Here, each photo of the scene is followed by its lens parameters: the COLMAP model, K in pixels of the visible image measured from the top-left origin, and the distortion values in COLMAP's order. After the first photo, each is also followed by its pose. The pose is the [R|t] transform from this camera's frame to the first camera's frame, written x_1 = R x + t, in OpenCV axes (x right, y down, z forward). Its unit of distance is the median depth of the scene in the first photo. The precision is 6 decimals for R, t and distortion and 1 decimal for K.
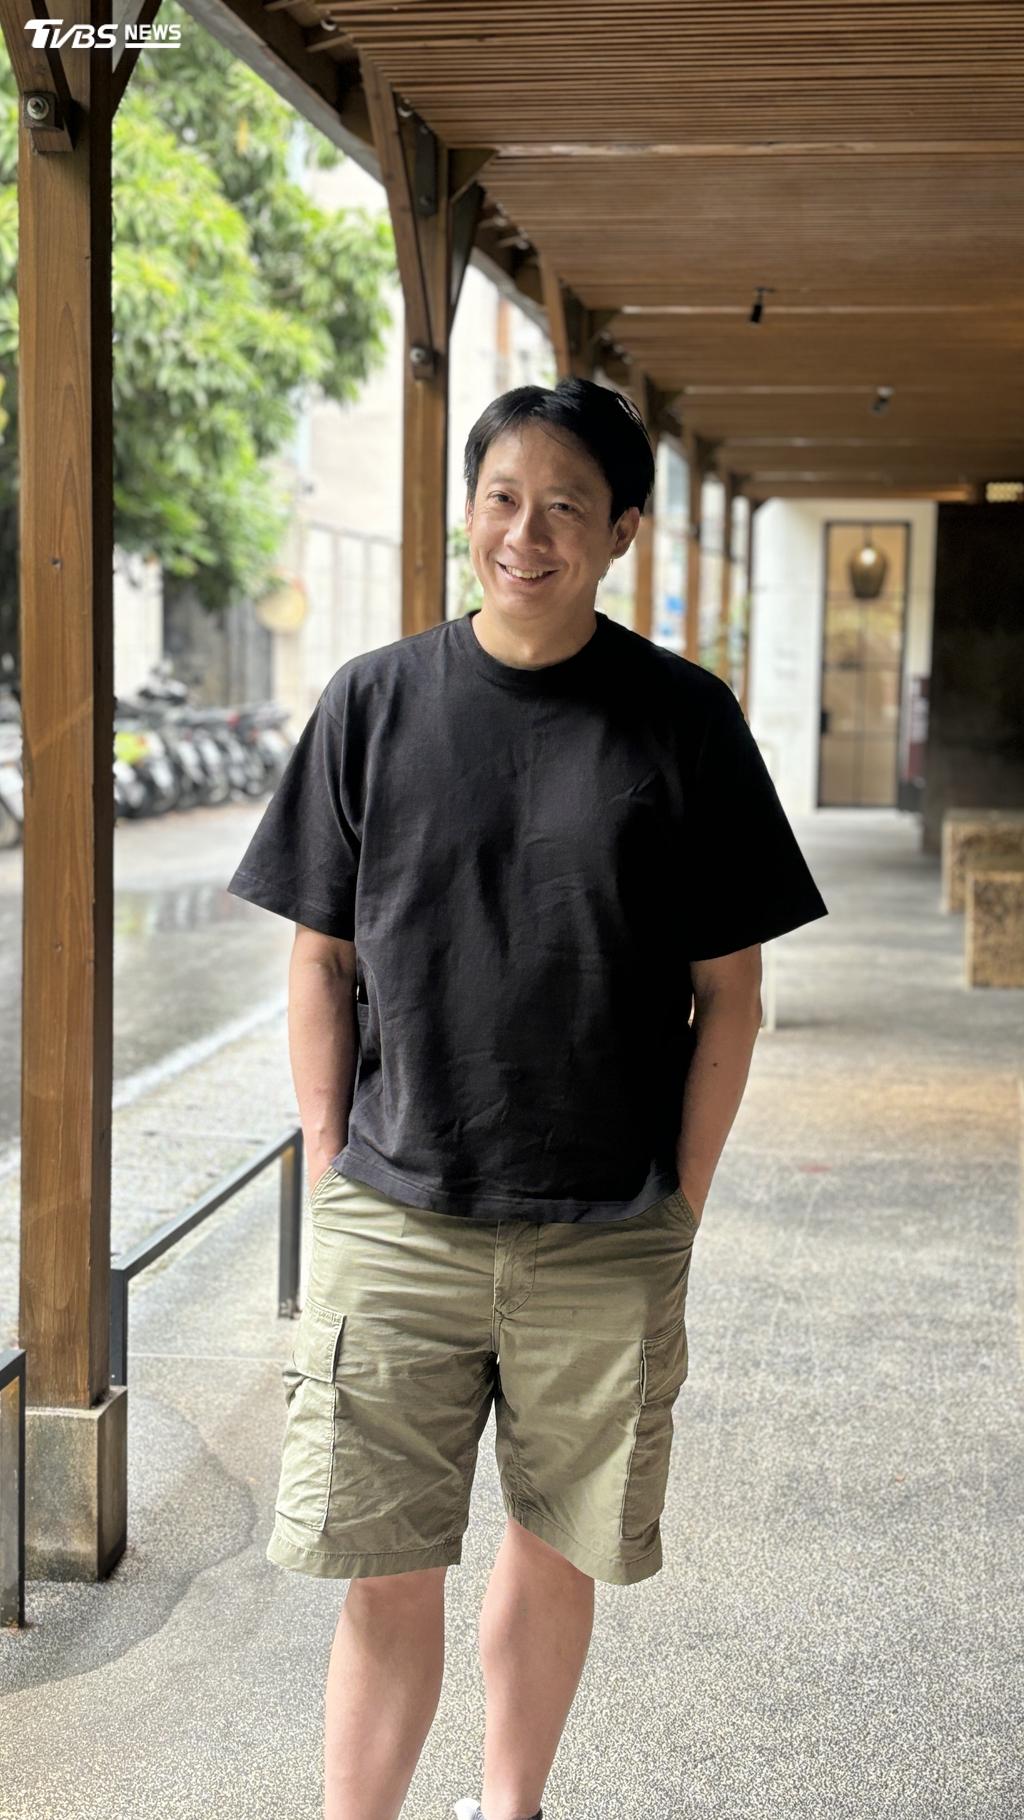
lens RADIAL K [[2610.2, 0, 510.5], [0, 2610.2, 910.7], [0, 0, 1]] dist [0.060323, 0.000000]
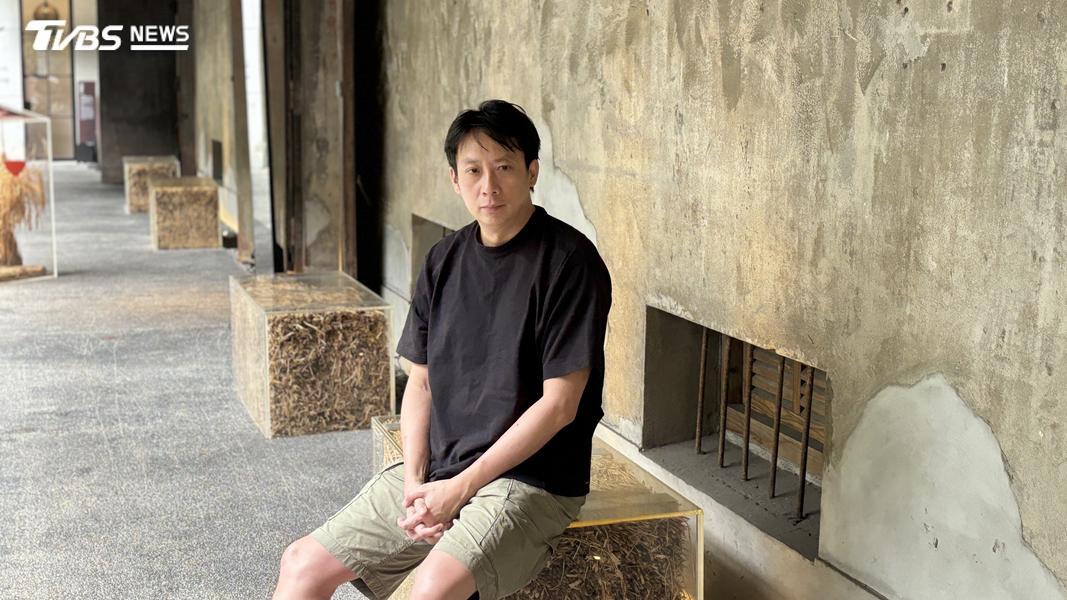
lens RADIAL K [[1530.3, 0, 533.8], [0, 1530.3, 300.2], [0, 0, 1]] dist [0.060323, 0.000000]
pose [[0.899820, -0.073769, 0.429978, -0.084300], [0.051154, 0.996642, 0.063938, 0.013559], [-0.433251, -0.035538, 0.900572, -0.152747]]
